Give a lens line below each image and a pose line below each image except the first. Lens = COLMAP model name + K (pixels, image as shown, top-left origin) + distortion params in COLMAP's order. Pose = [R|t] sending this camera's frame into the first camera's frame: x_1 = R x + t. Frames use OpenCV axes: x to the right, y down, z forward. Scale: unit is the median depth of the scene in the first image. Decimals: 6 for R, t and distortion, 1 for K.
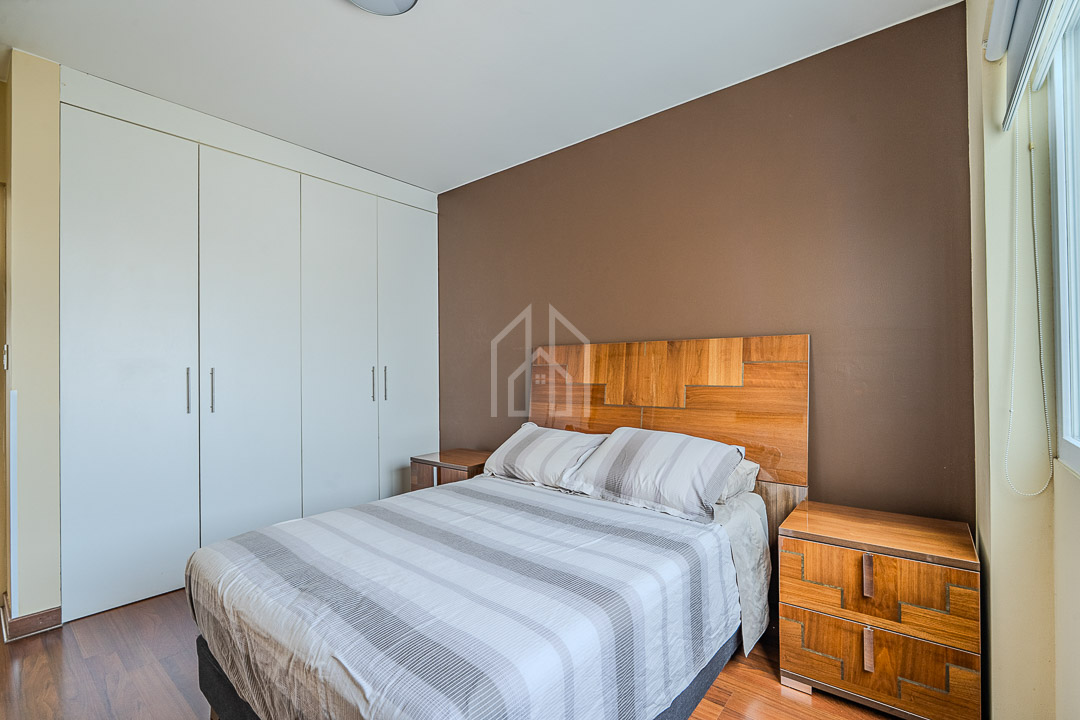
lens RADIAL K [[485.1, 0, 536.1], [0, 485.1, 363.8], [0, 0, 1]] dist [-0.003160, -0.000424]
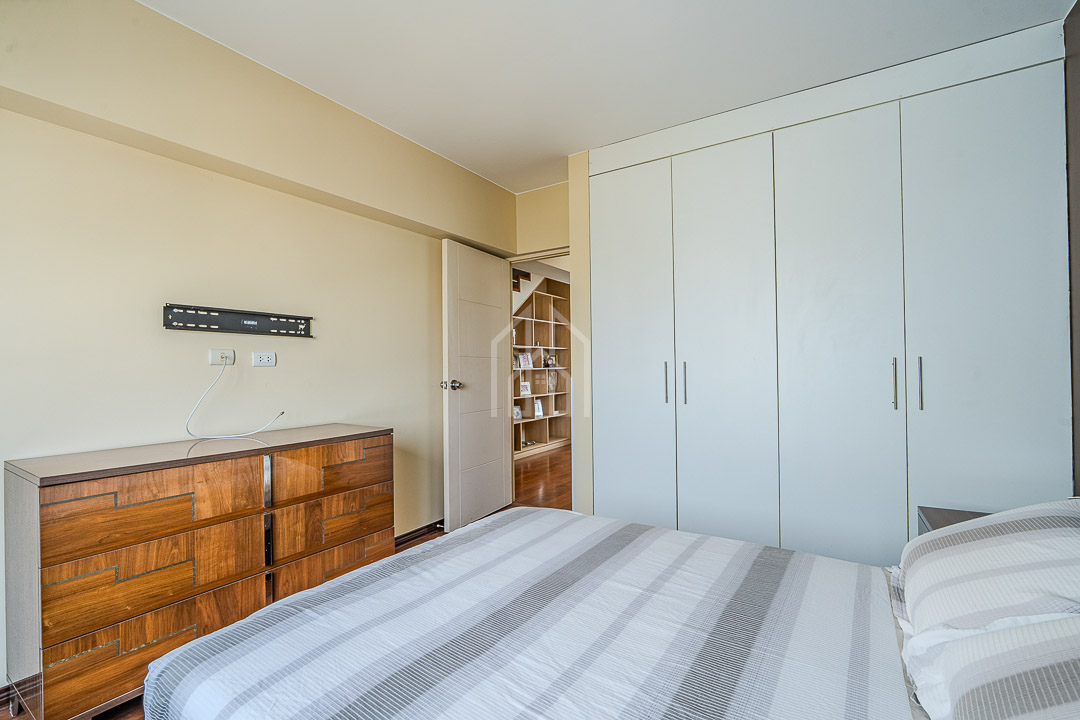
lens RADIAL K [[485.1, 0, 536.1], [0, 485.1, 363.8], [0, 0, 1]] dist [-0.003160, -0.000424]
pose [[0.113232, -0.001077, -0.993568, 0.452505], [0.016889, 0.999857, 0.000841, 0.007271], [0.993425, -0.016875, 0.113234, 0.726650]]
